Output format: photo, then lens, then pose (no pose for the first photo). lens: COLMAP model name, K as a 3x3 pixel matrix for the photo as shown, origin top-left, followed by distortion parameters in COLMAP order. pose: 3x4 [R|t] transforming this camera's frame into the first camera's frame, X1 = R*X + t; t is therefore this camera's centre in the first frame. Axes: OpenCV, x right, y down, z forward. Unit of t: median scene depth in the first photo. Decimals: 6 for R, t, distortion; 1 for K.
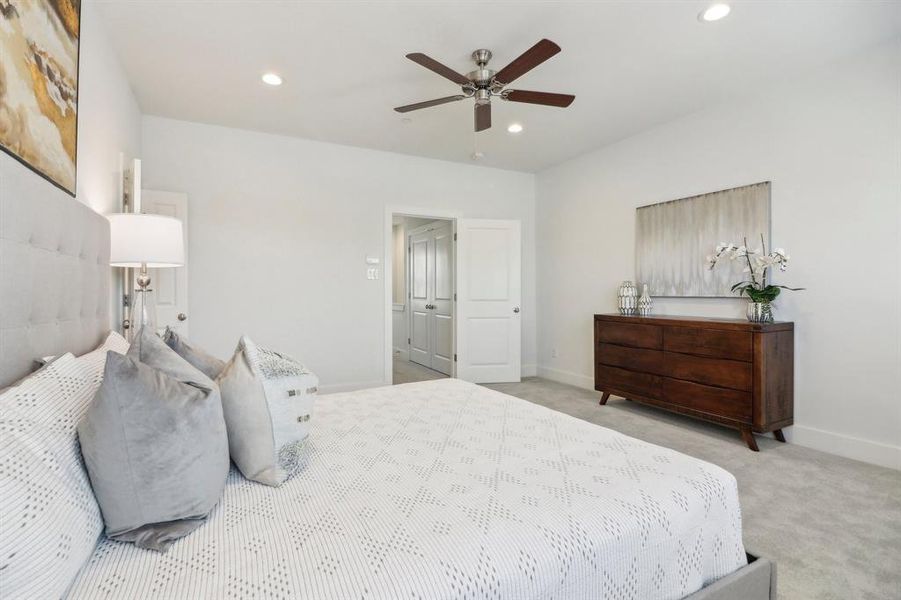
lens RADIAL K [[428.9, 0, 451.0], [0, 428.9, 292.7], [0, 0, 1]] dist [-0.006839, -0.002908]
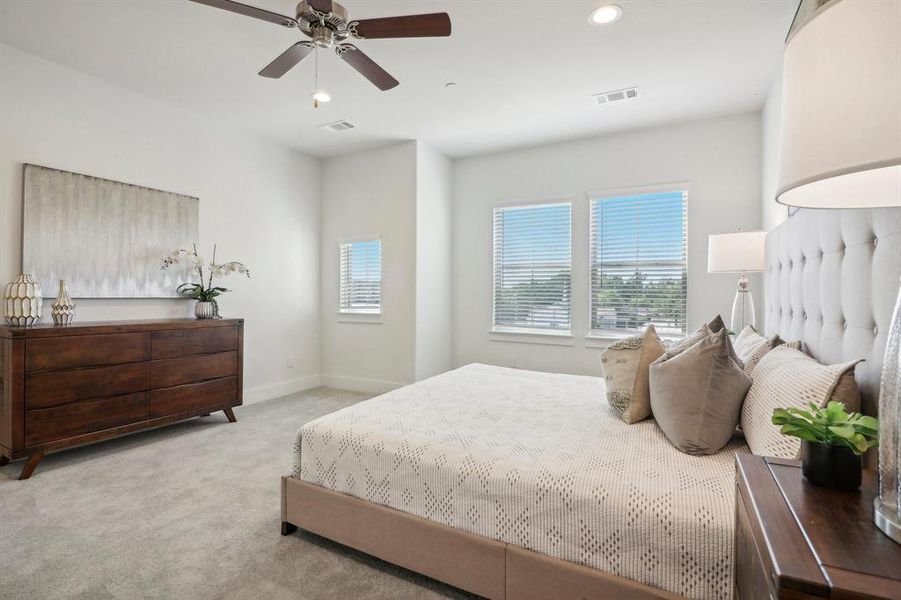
lens RADIAL K [[428.9, 0, 451.5], [0, 428.9, 299.1], [0, 0, 1]] dist [-0.006839, -0.002908]
pose [[-0.547048, -0.013915, 0.836986, -0.550291], [-0.010075, 0.999899, 0.010039, -0.003573], [-0.837041, -0.002941, -0.547133, 0.947279]]
